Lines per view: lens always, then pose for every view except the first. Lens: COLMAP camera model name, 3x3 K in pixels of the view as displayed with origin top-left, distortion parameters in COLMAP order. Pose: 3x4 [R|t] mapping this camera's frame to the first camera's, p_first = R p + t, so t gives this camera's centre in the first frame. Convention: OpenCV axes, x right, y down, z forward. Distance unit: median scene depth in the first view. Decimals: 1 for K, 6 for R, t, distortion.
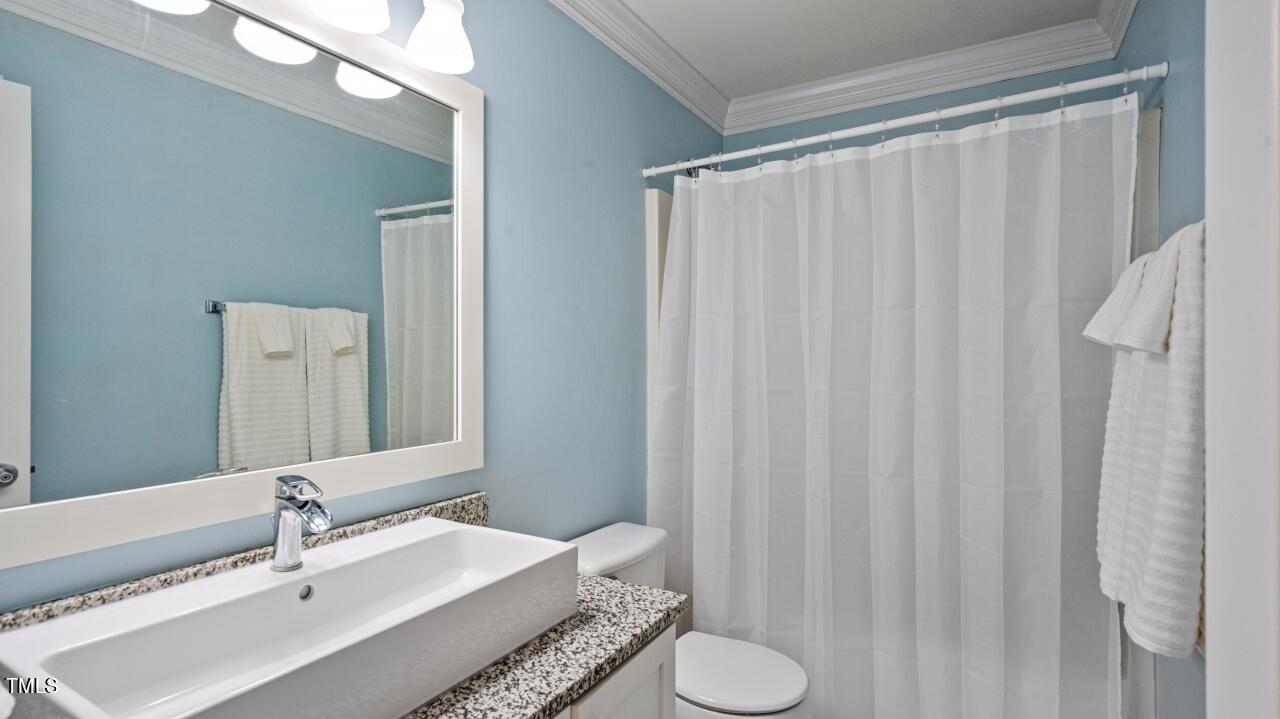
lens RADIAL K [[630.4, 0, 637.9], [0, 630.4, 362.8], [0, 0, 1]] dist [0.011338, 0.001249]
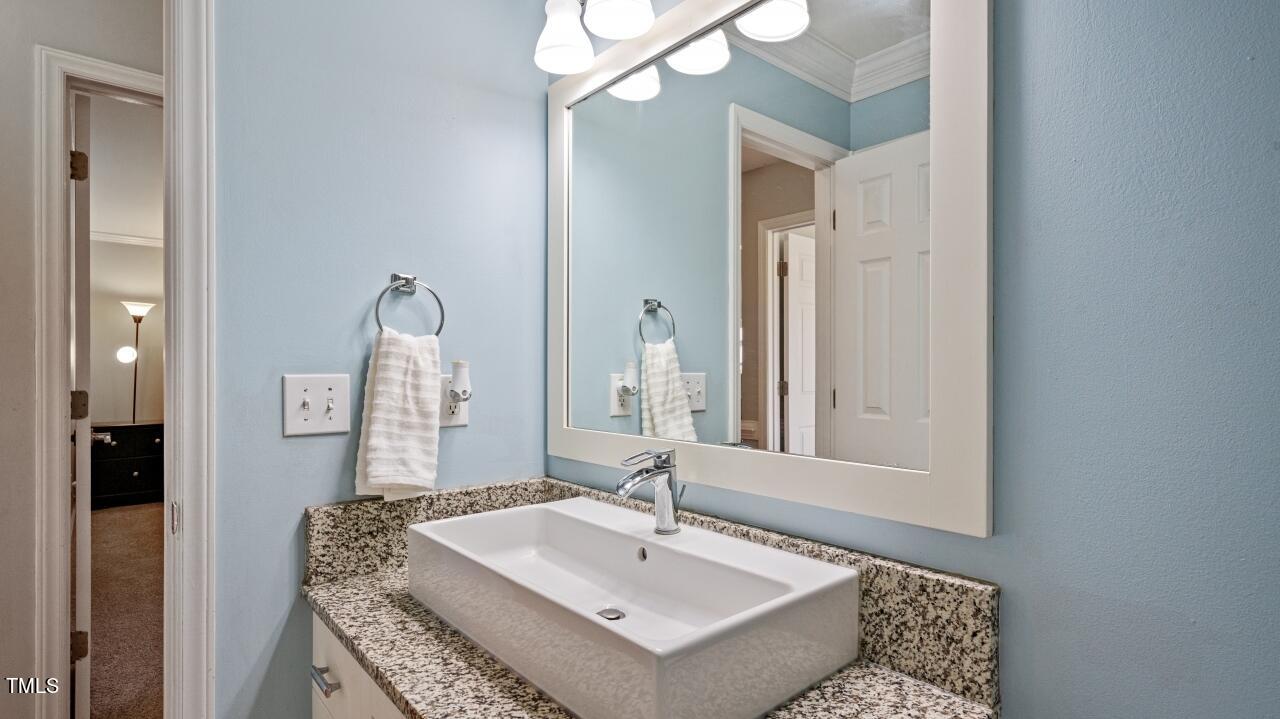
lens RADIAL K [[630.4, 0, 639.9], [0, 630.4, 361.4], [0, 0, 1]] dist [0.011338, 0.001249]
pose [[-0.333796, -0.016667, -0.942498, 0.433404], [-0.008640, 0.999856, -0.014622, 0.039994], [0.942606, 0.003263, -0.333892, 1.153325]]
